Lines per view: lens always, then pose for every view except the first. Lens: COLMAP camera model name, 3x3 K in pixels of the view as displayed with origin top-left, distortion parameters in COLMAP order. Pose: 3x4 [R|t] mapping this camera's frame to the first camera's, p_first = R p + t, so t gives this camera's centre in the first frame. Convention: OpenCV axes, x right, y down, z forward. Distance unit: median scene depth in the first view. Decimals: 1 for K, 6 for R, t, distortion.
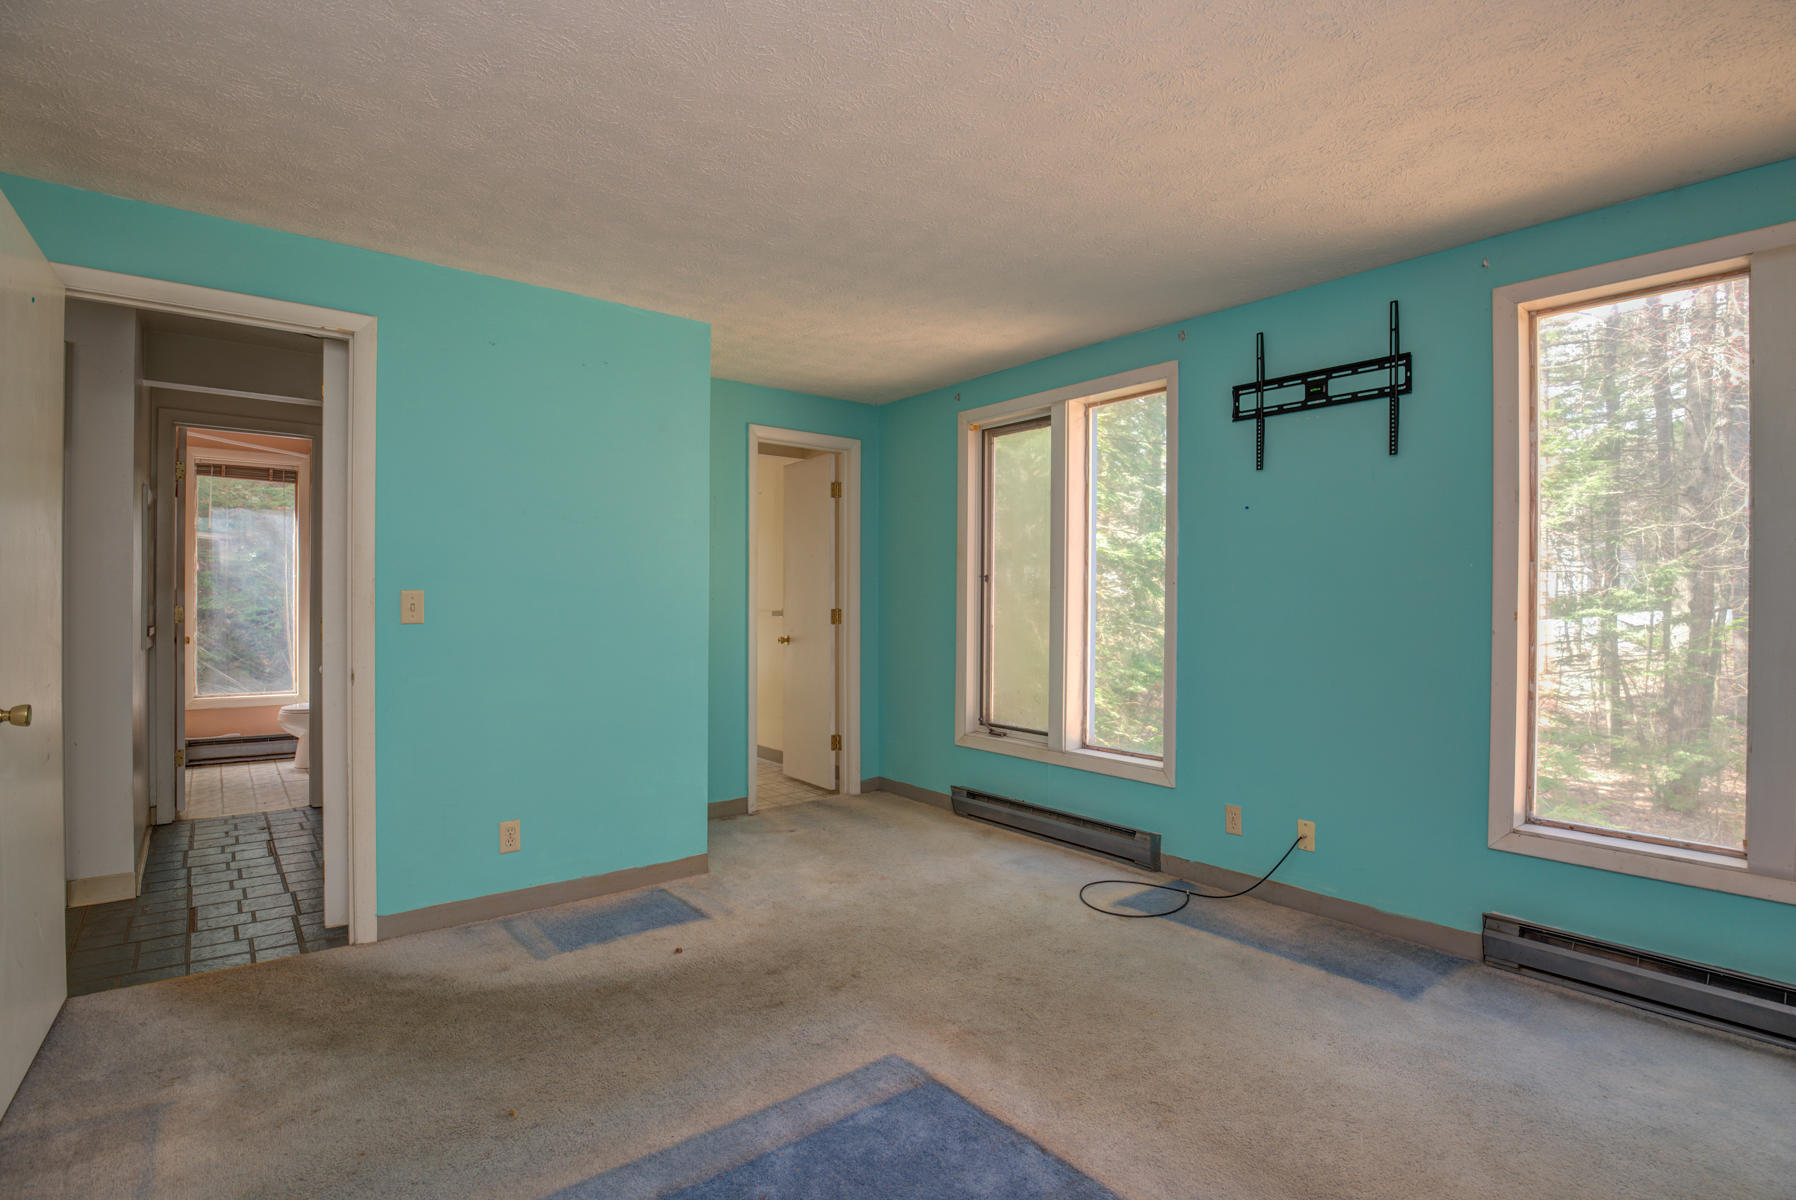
lens RADIAL K [[879.3, 0, 910.0], [0, 879.3, 600.7], [0, 0, 1]] dist [-0.025094, -0.001732]
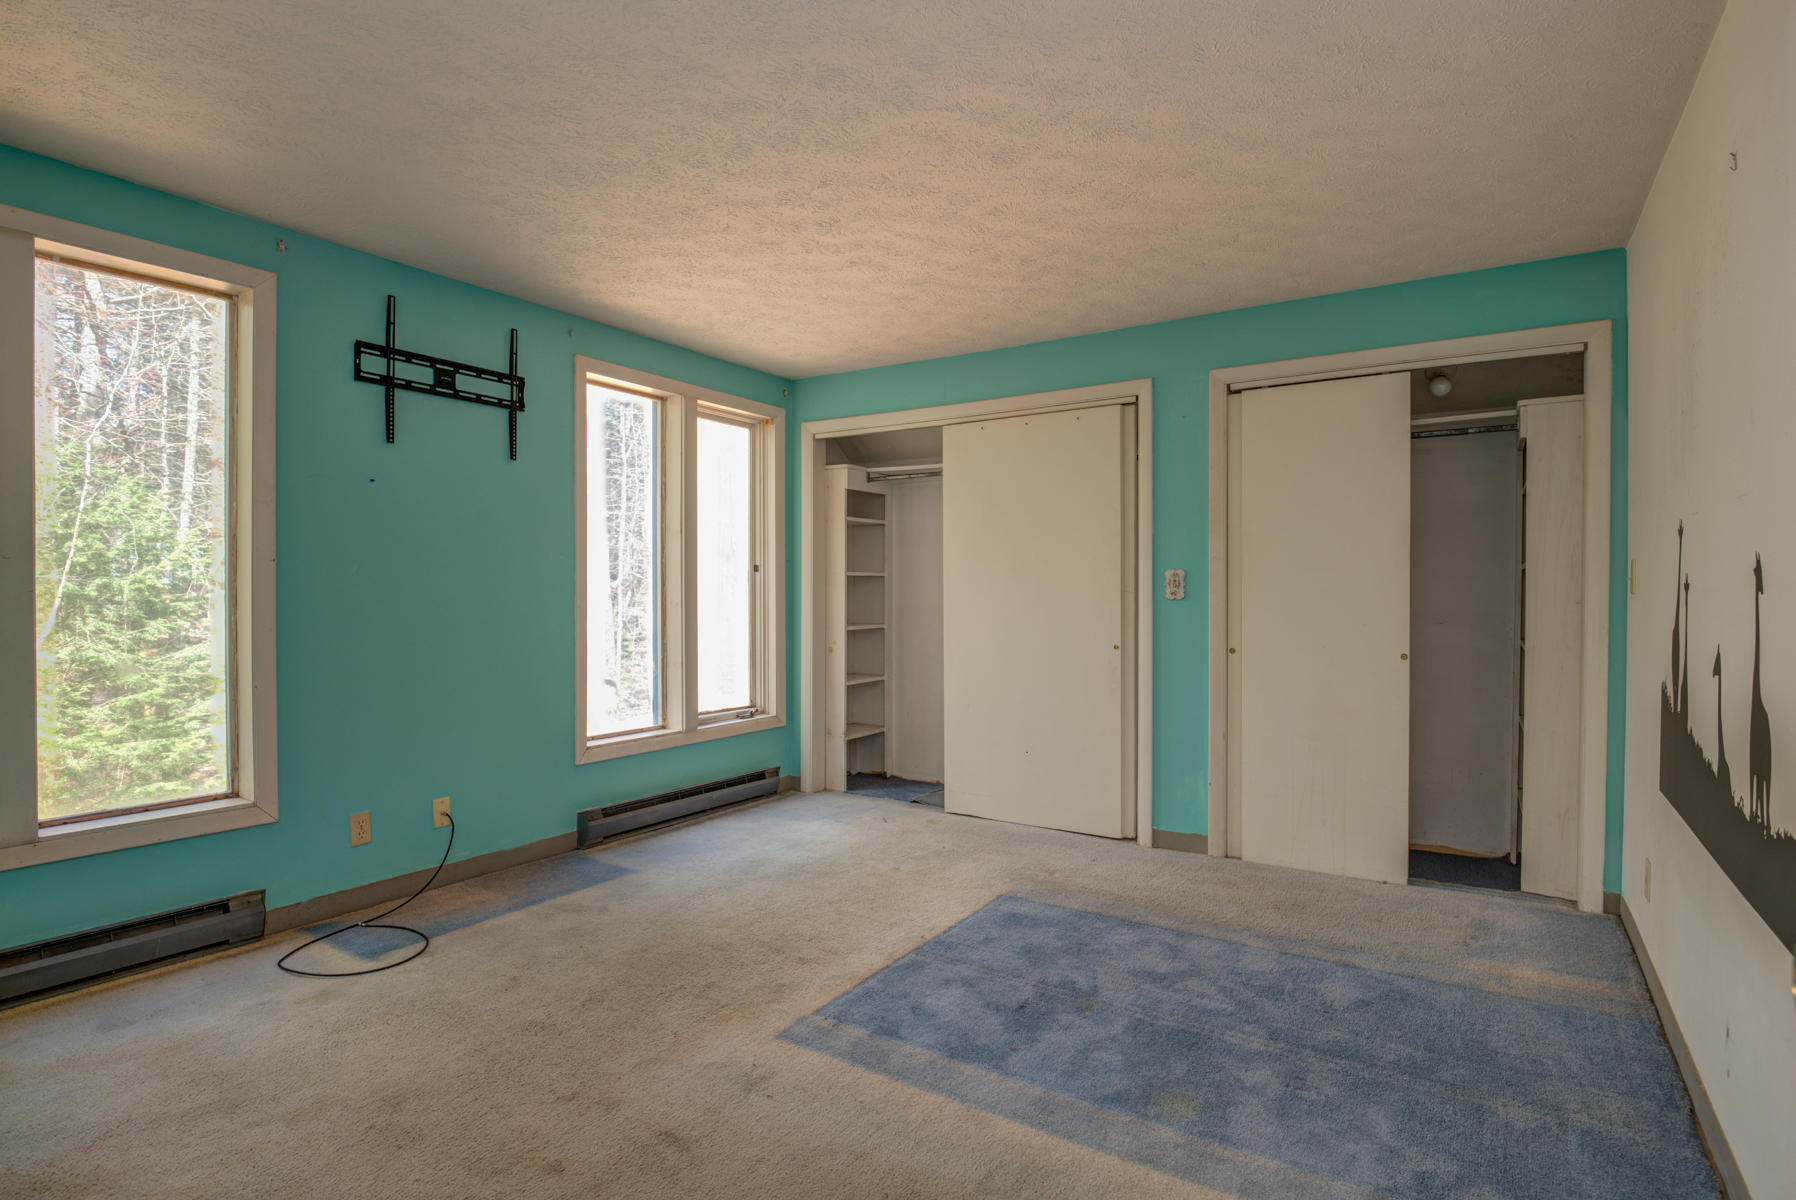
lens RADIAL K [[879.3, 0, 910.3], [0, 879.3, 605.8], [0, 0, 1]] dist [-0.025094, -0.001732]
pose [[-0.301877, -0.020461, 0.953127, -0.677446], [-0.003966, 0.999788, 0.020207, 0.003089], [-0.953339, 0.002320, -0.301894, 0.777712]]
